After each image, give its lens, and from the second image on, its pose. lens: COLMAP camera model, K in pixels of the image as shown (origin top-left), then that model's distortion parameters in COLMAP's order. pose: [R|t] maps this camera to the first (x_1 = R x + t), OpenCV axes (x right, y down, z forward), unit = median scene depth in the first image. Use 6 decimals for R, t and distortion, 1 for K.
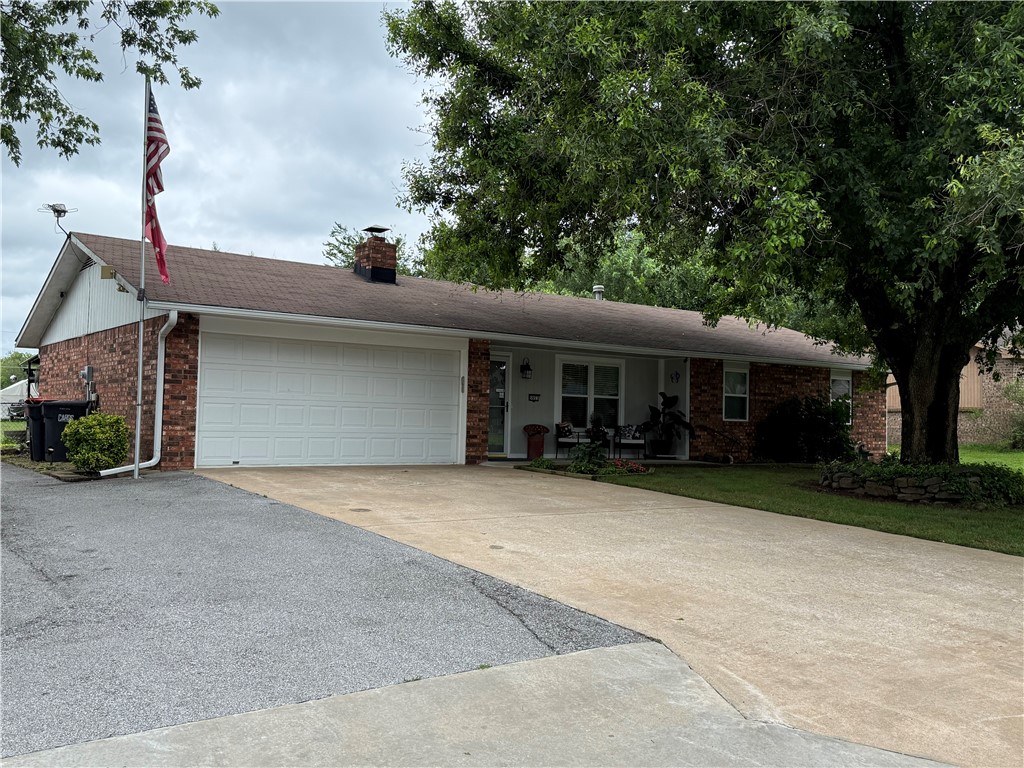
lens RADIAL K [[954.7, 0, 512.0], [0, 954.7, 384.0], [0, 0, 1]] dist [0.213876, 0.002498]
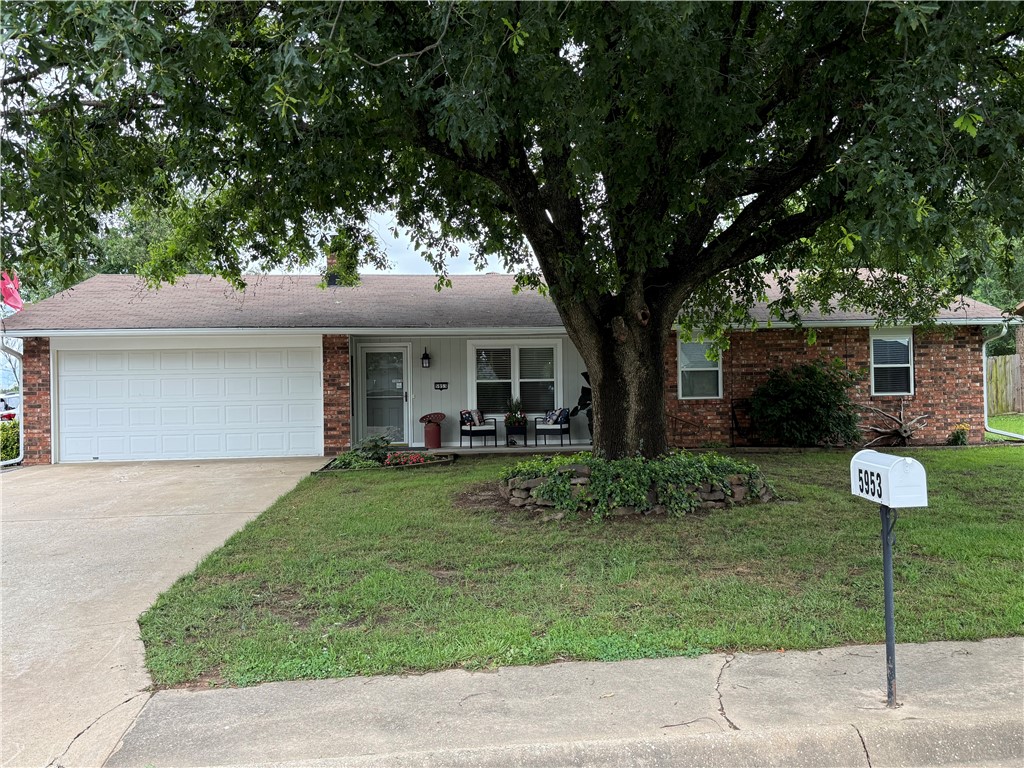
lens RADIAL K [[841.2, 0, 512.0], [0, 841.2, 384.0], [0, 0, 1]] dist [0.103166, -0.004548]
pose [[0.843682, -0.046303, -0.534843, 0.610150], [0.060073, 0.998159, 0.008347, 0.010473], [0.533472, -0.039171, 0.844910, 0.329080]]
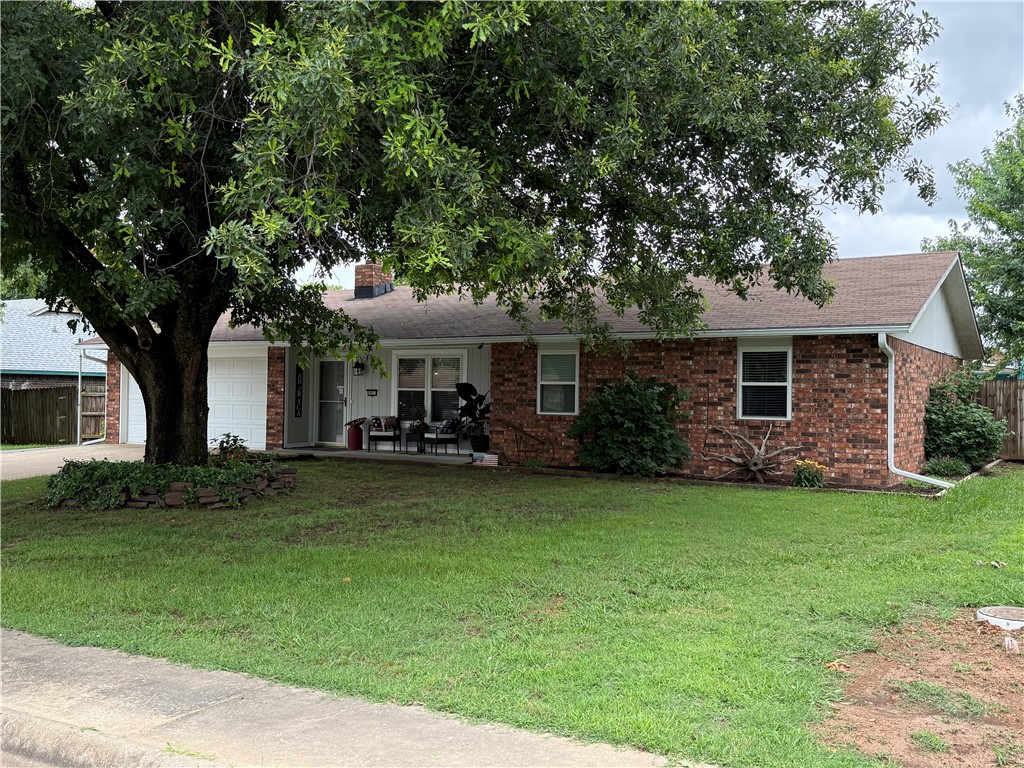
lens RADIAL K [[954.7, 0, 512.0], [0, 954.7, 384.0], [0, 0, 1]] dist [0.213876, 0.002498]
pose [[0.379676, -0.026621, -0.924737, 1.189809], [0.035144, 0.999279, -0.014338, 0.028070], [0.924452, -0.027055, 0.380338, 0.810292]]
